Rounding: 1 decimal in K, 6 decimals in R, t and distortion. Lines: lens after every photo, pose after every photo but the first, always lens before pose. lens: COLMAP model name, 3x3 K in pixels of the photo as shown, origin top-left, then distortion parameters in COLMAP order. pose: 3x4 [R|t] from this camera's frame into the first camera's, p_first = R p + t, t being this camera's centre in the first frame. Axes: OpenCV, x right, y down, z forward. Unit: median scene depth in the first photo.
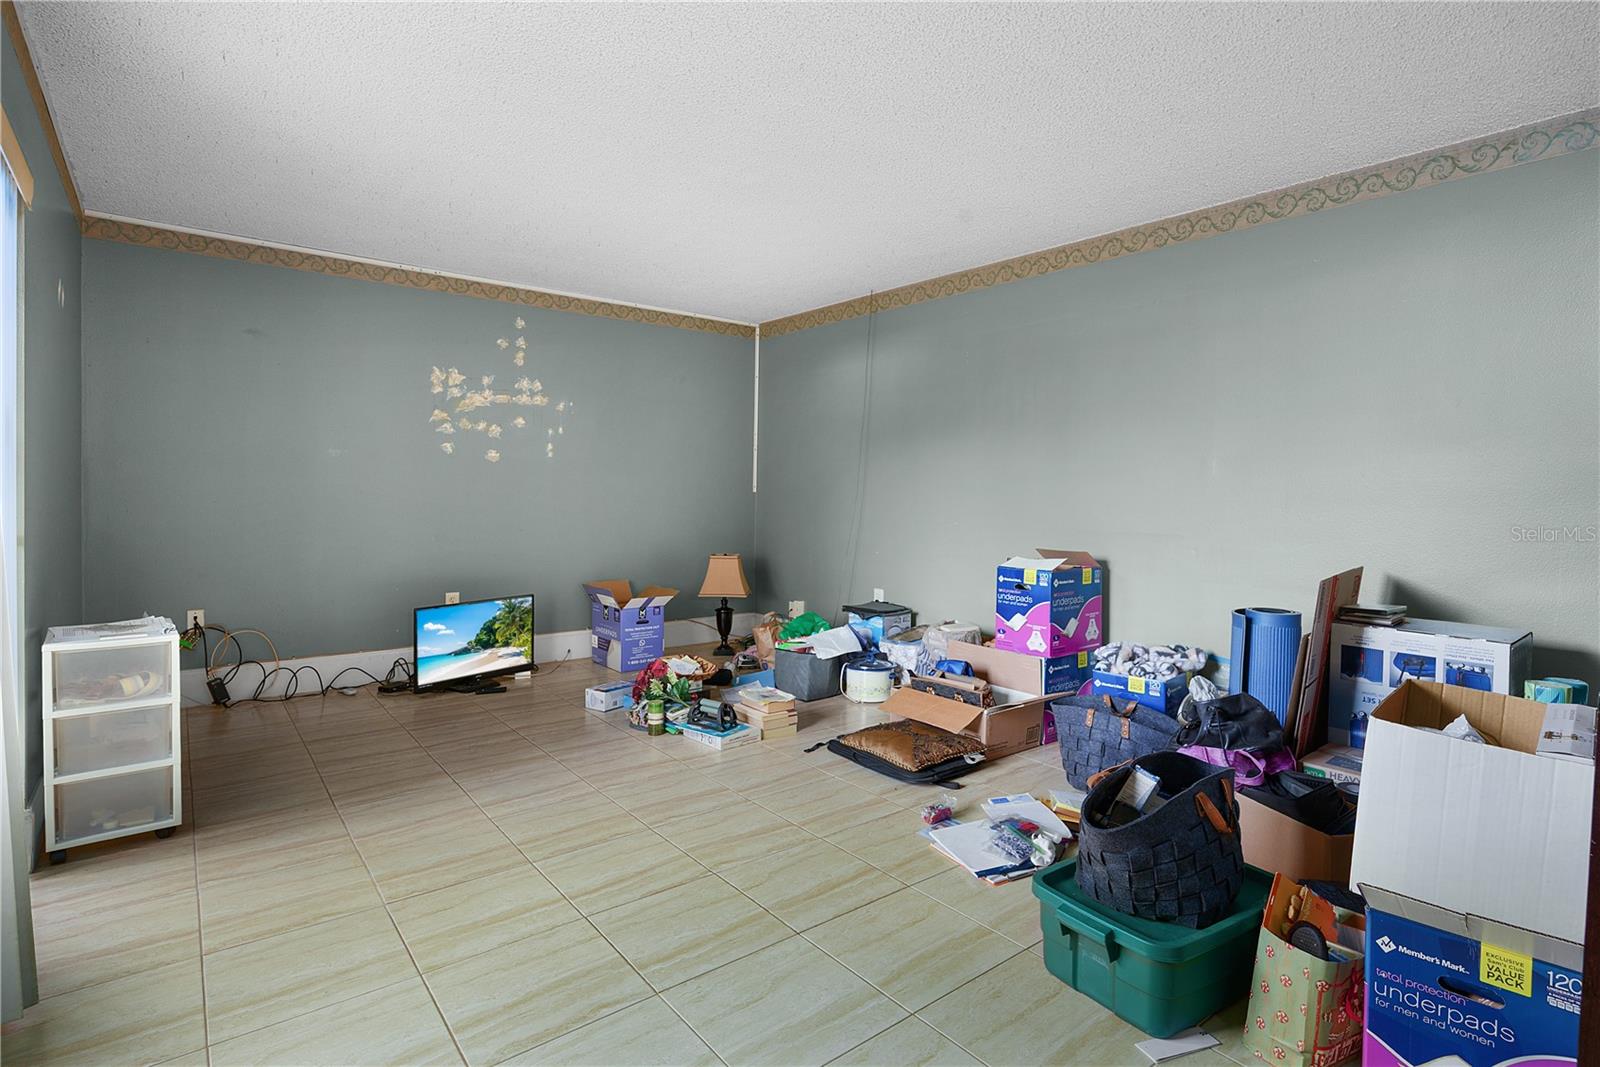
lens RADIAL K [[786.6, 0, 802.9], [0, 786.6, 488.1], [0, 0, 1]] dist [-0.044506, 0.000122]
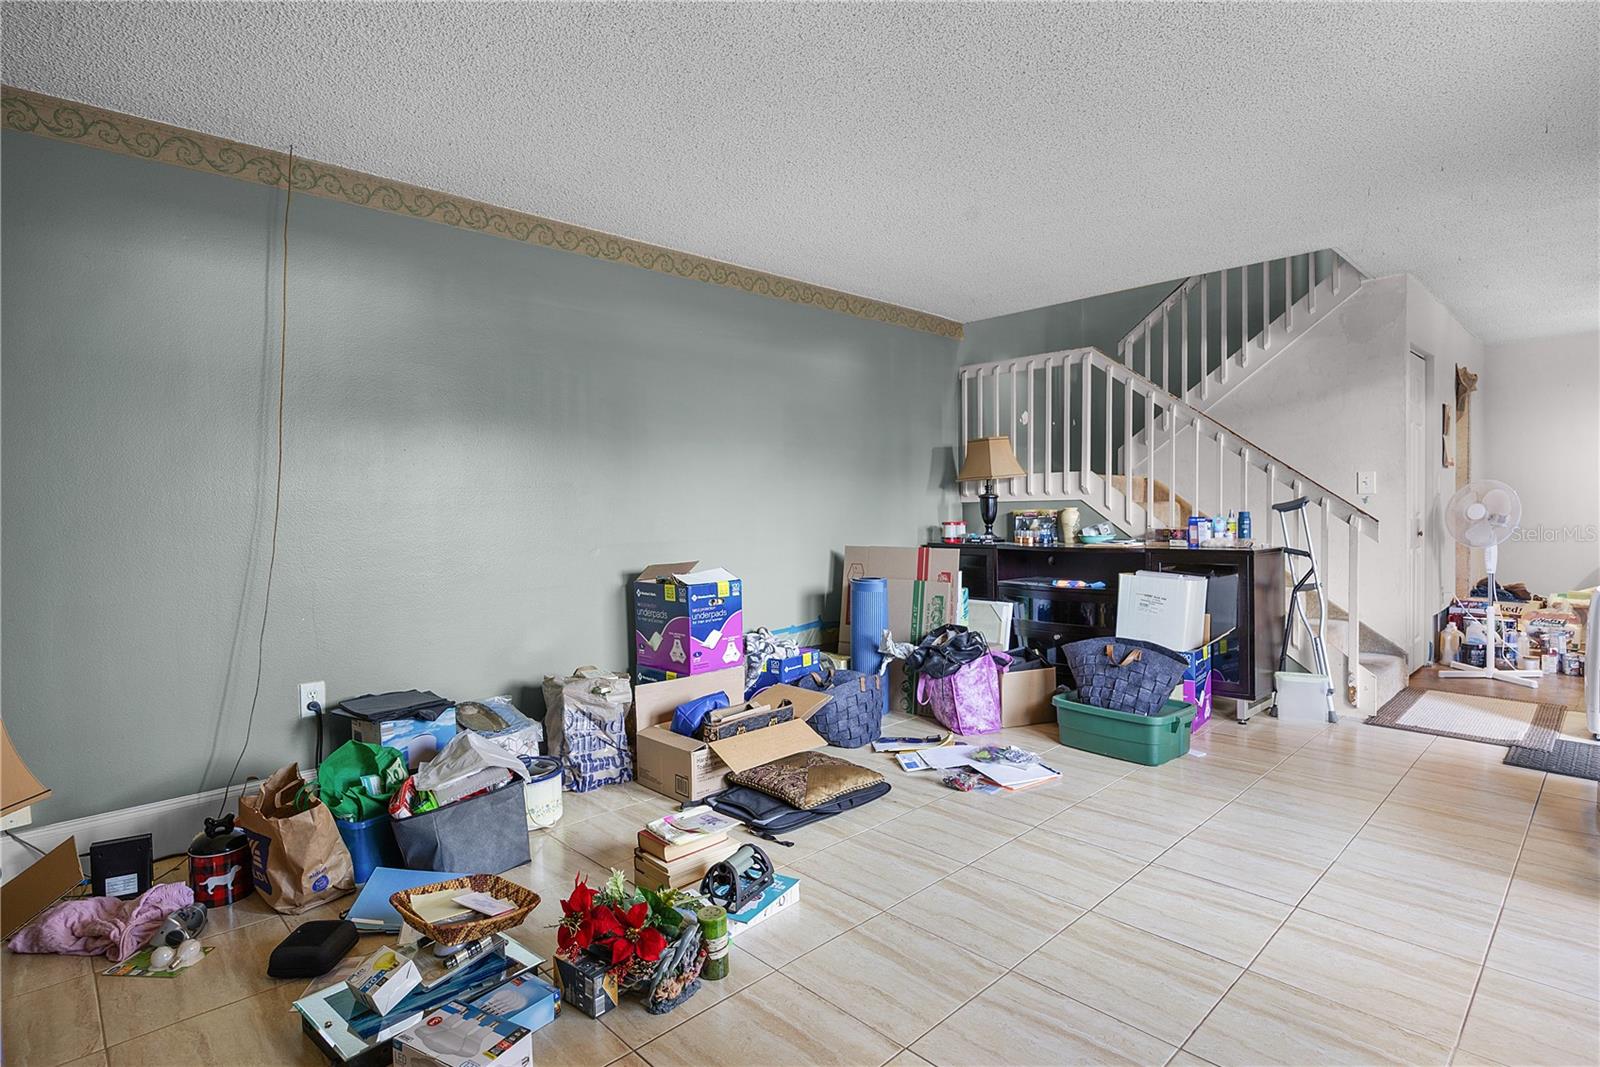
lens RADIAL K [[828.3, 0, 803.3], [0, 828.3, 499.1], [0, 0, 1]] dist [0.003483, 0.000437]
pose [[-0.104004, -0.012643, 0.994497, -0.884968], [0.002947, 0.999911, 0.013020, -0.016160], [-0.994573, 0.004285, -0.103957, 1.180703]]
